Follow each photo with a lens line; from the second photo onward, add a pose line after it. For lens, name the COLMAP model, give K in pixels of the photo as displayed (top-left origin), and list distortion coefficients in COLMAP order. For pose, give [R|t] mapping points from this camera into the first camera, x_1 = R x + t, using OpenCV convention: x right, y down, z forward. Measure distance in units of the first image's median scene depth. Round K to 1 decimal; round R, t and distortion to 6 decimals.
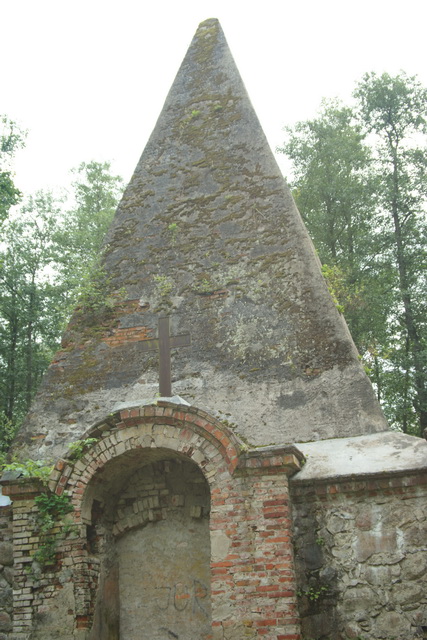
lens RADIAL K [[817.4, 0, 200.4], [0, 817.4, 311.8], [0, 0, 1]] dist [-0.115880, 0.000000]
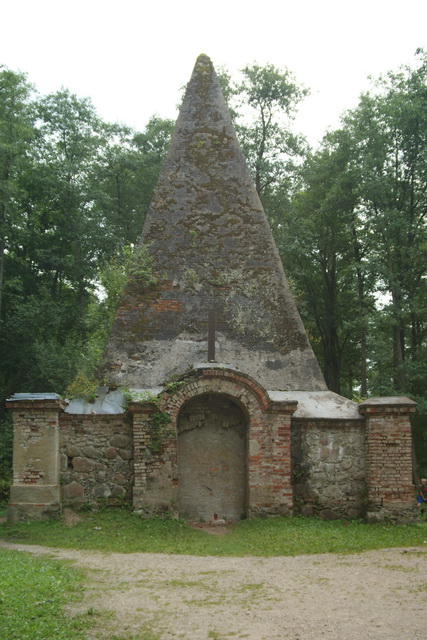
lens RADIAL K [[817.4, 0, 211.7], [0, 817.4, 320.7], [0, 0, 1]] dist [-0.115880, 0.000000]
pose [[0.924703, 0.106666, 0.365441, -0.760623], [-0.183042, 0.966276, 0.181126, -0.318898], [-0.333796, -0.234379, 0.913042, -0.638369]]
